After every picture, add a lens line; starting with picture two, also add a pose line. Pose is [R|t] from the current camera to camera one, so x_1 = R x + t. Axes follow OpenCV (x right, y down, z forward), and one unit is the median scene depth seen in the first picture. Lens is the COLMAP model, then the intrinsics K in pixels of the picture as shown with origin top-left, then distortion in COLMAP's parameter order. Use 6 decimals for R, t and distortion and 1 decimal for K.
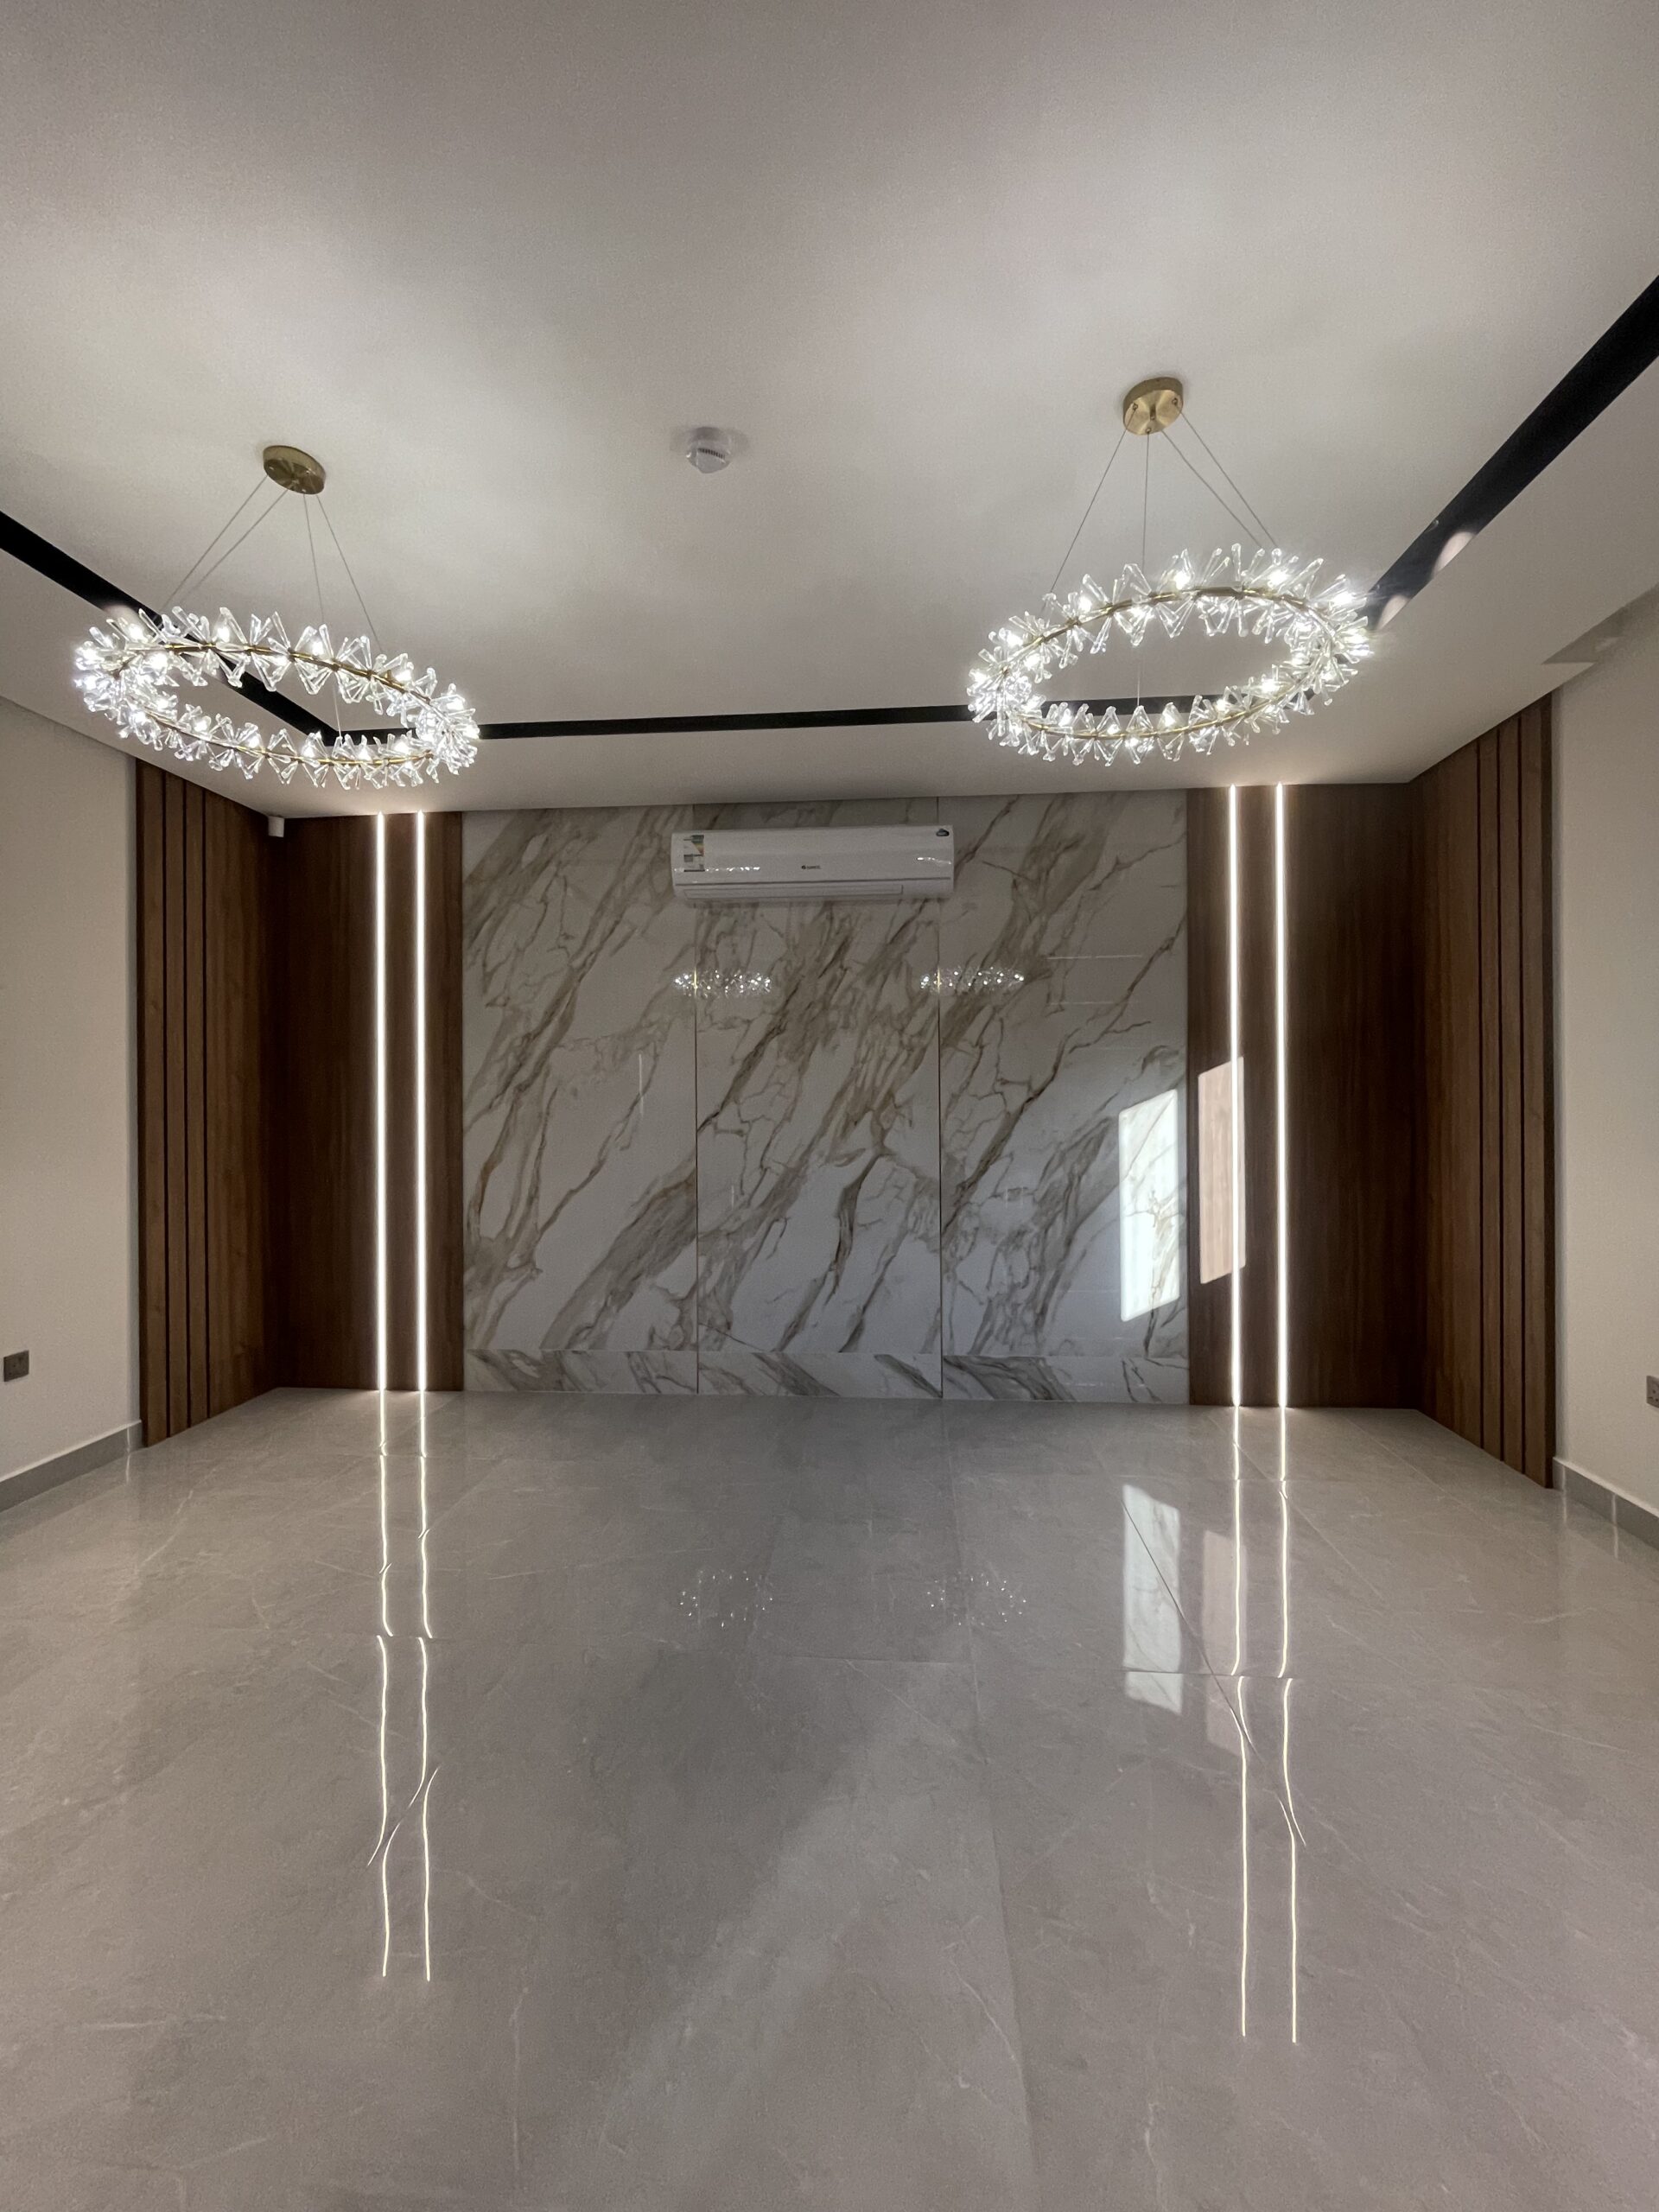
lens RADIAL K [[907.8, 0, 850.0], [0, 907.8, 1097.5], [0, 0, 1]] dist [0.001008, -0.000464]
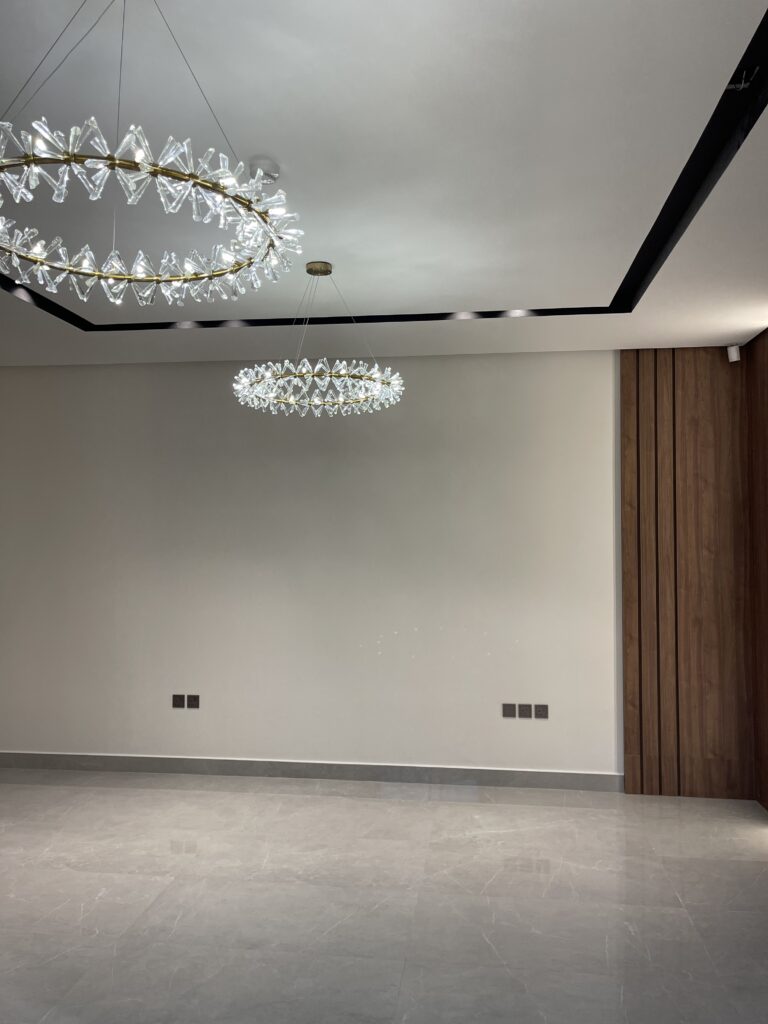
lens RADIAL K [[777.0, 0, 386.4], [0, 777.0, 515.9], [0, 0, 1]] dist [0.059896, -0.064371]
pose [[-0.078759, -0.034307, -0.996303, 0.533730], [-0.001555, 0.999411, -0.034291, -0.032790], [0.996892, -0.001151, -0.078766, 0.636864]]
